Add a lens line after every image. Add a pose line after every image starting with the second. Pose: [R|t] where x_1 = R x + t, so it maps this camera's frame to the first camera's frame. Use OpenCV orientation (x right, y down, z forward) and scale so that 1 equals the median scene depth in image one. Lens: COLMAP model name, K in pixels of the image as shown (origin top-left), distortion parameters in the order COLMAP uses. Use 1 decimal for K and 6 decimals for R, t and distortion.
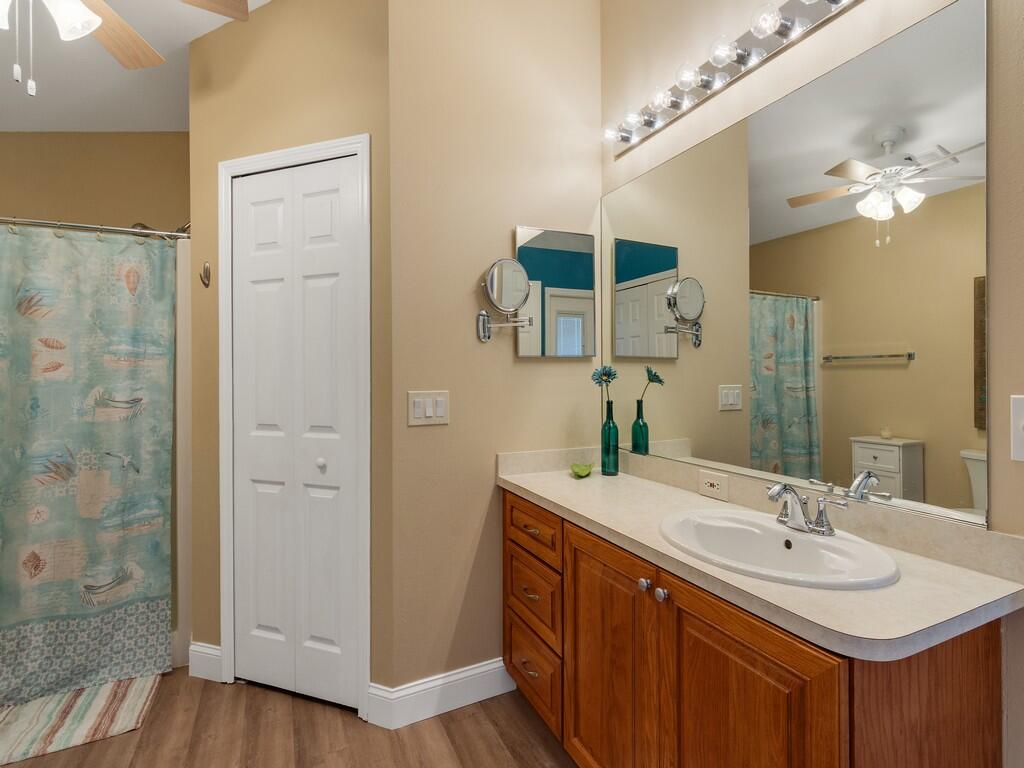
lens RADIAL K [[493.7, 0, 506.7], [0, 493.7, 377.9], [0, 0, 1]] dist [-0.003810, 0.000901]
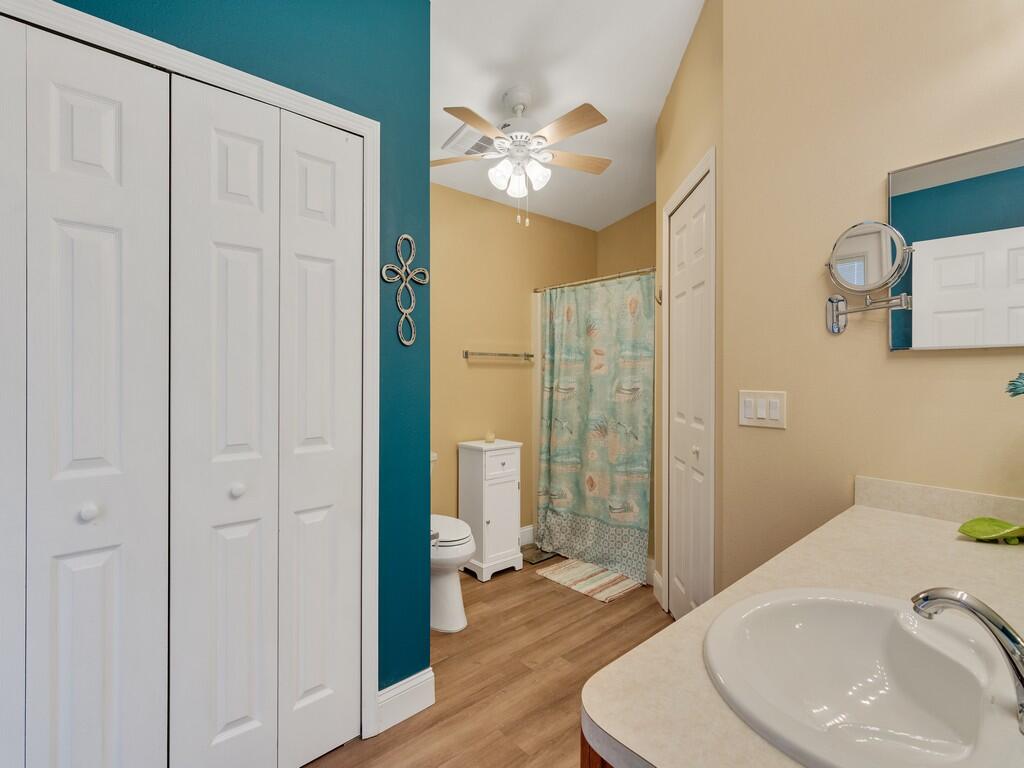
lens RADIAL K [[493.7, 0, 506.7], [0, 493.7, 377.9], [0, 0, 1]] dist [-0.003810, 0.000901]
pose [[0.280066, 0.019099, -0.959791, 0.555017], [-0.008269, 0.999813, 0.017482, -0.010208], [0.959945, 0.003040, 0.280171, 0.241000]]
